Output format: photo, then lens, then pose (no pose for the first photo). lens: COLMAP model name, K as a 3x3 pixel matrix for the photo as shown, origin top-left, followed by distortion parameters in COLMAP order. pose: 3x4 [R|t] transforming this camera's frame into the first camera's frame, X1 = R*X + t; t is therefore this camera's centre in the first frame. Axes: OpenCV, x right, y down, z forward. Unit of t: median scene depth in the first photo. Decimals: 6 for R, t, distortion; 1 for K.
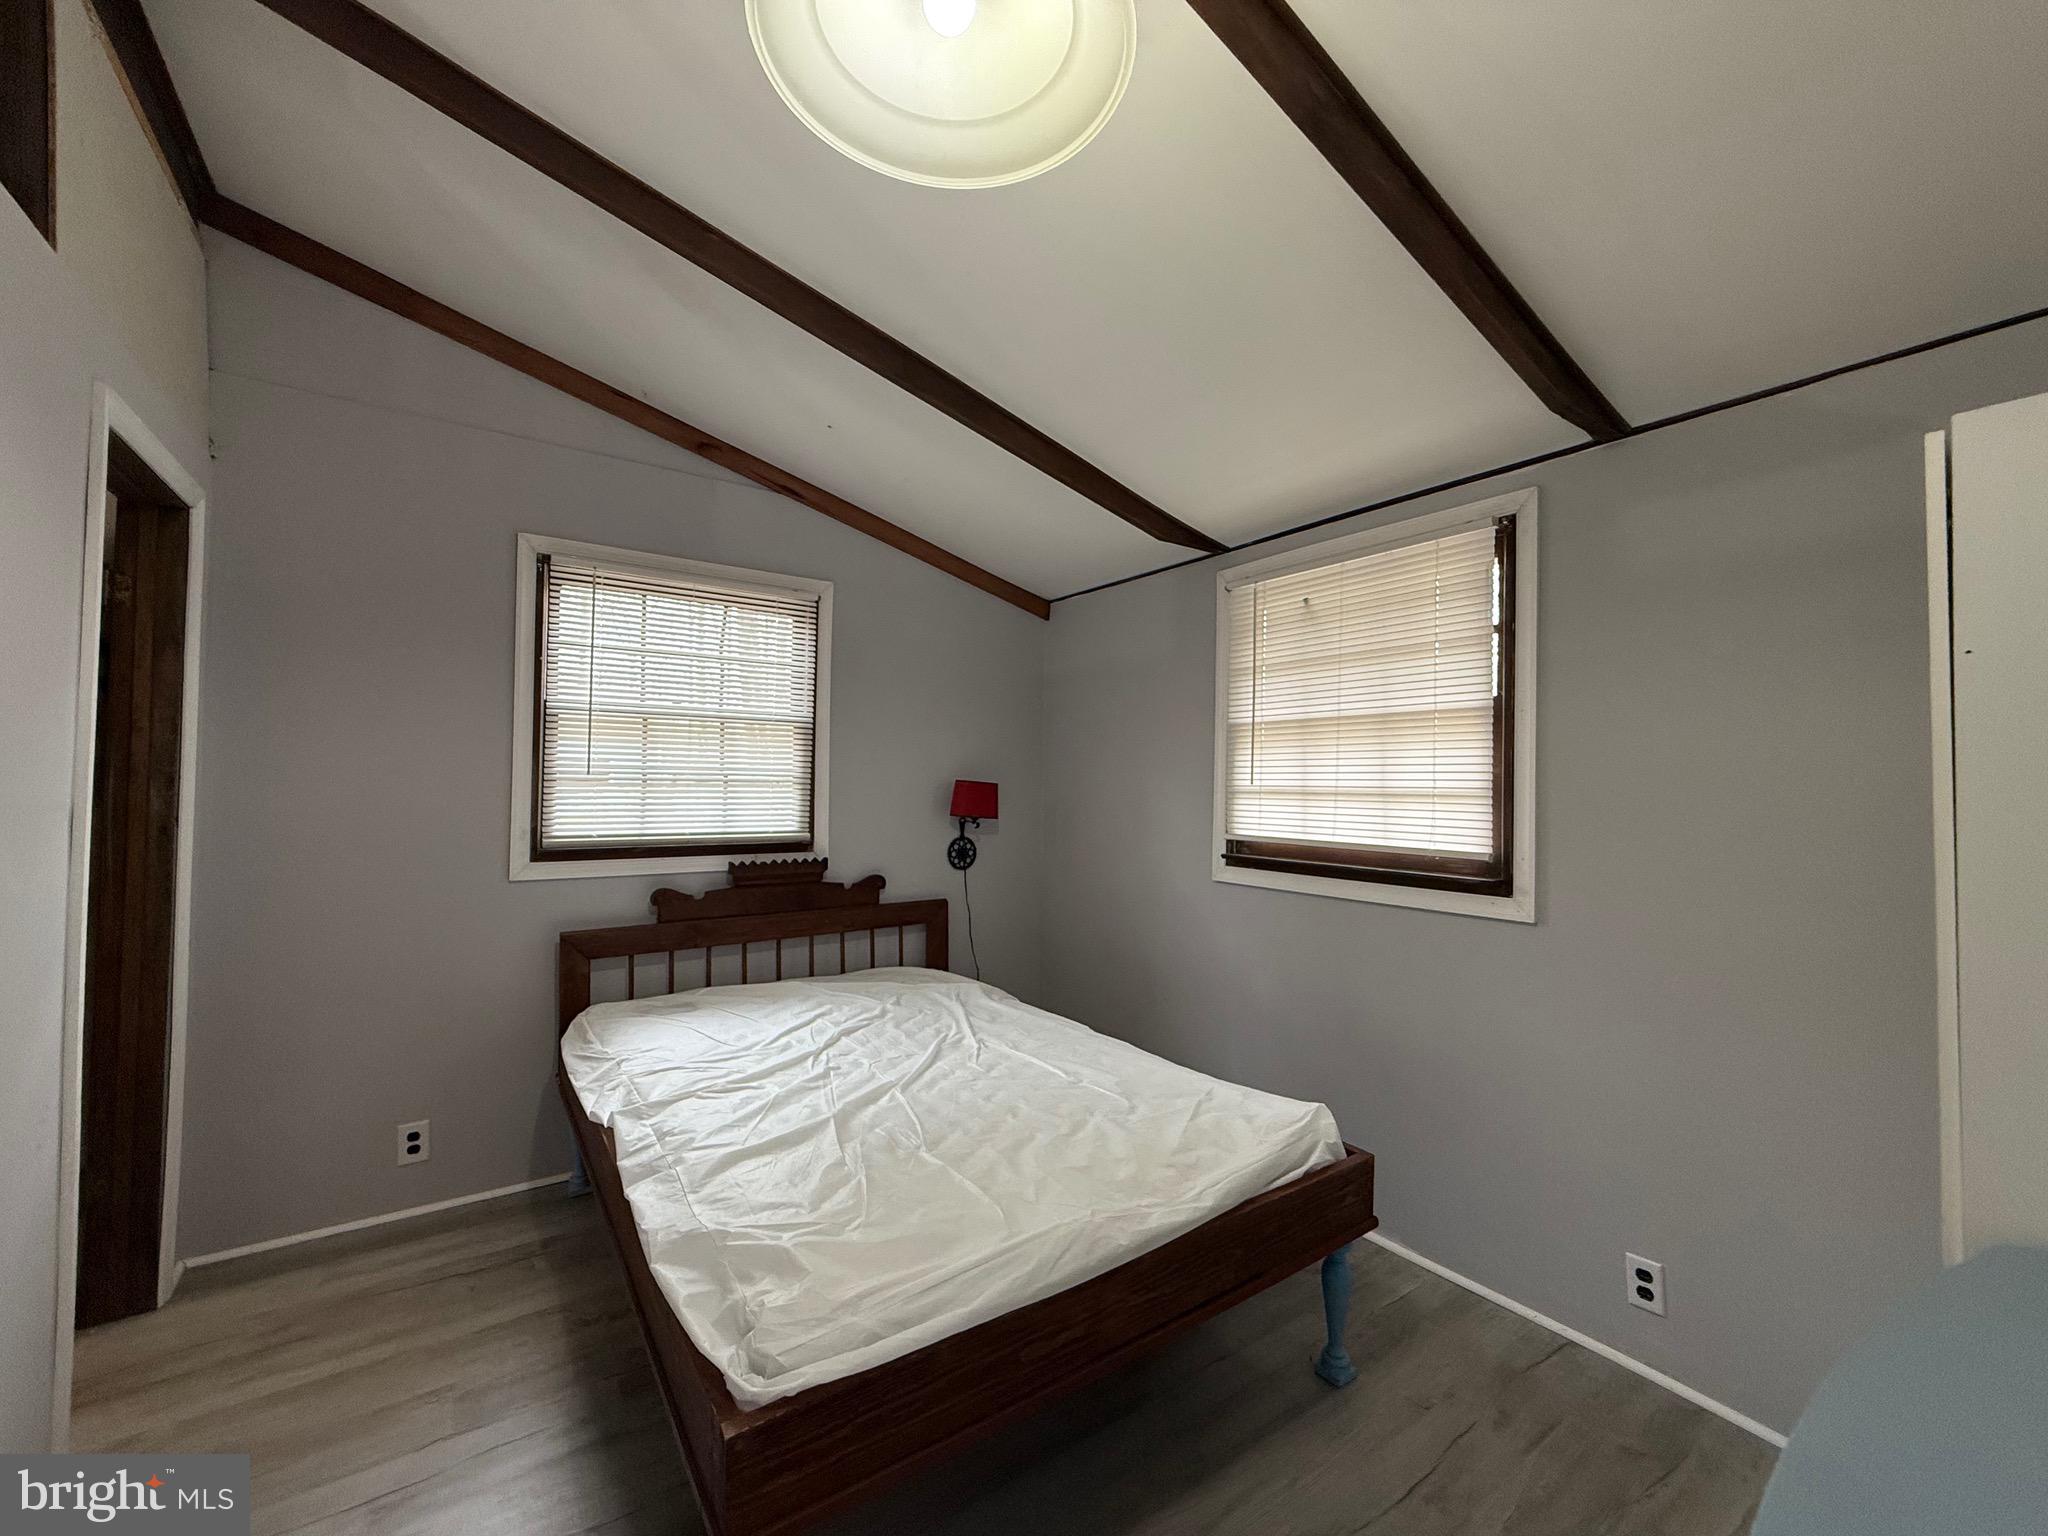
lens RADIAL K [[815.4, 0, 1016.9], [0, 815.4, 767.5], [0, 0, 1]] dist [-0.000811, 0.000370]
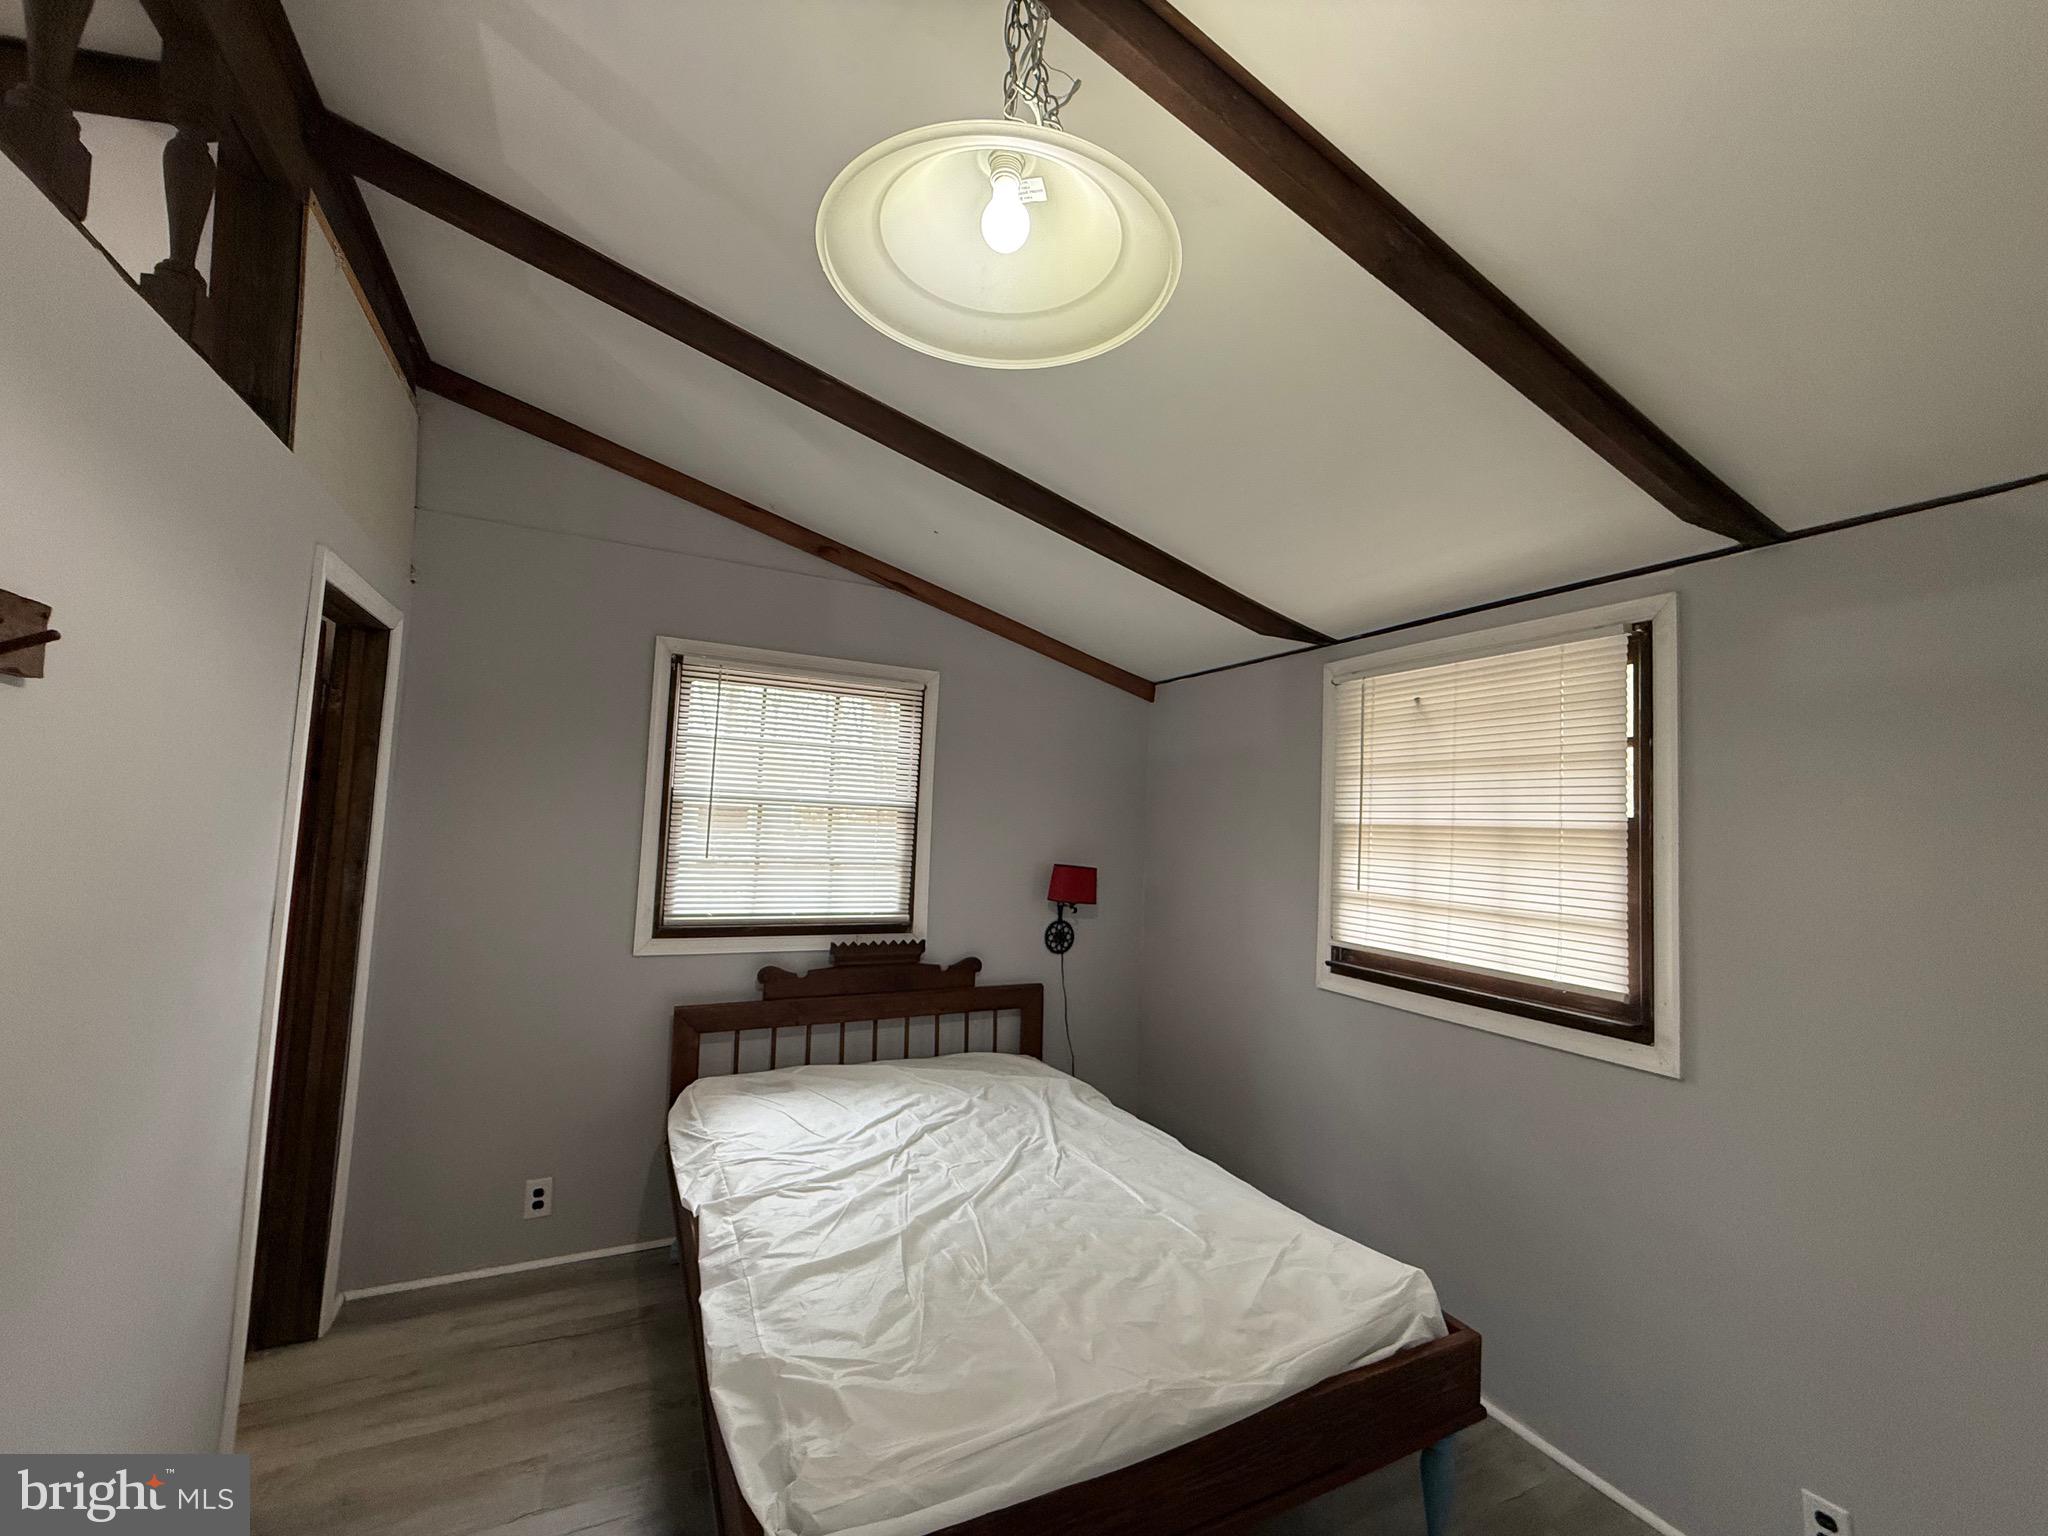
lens RADIAL K [[815.4, 0, 1022.9], [0, 815.4, 758.4], [0, 0, 1]] dist [-0.000811, 0.000370]
pose [[0.988366, 0.017004, -0.151141, 0.053438], [-0.025356, 0.998246, -0.053505, -0.088805], [0.149966, 0.056715, 0.987063, -0.003956]]
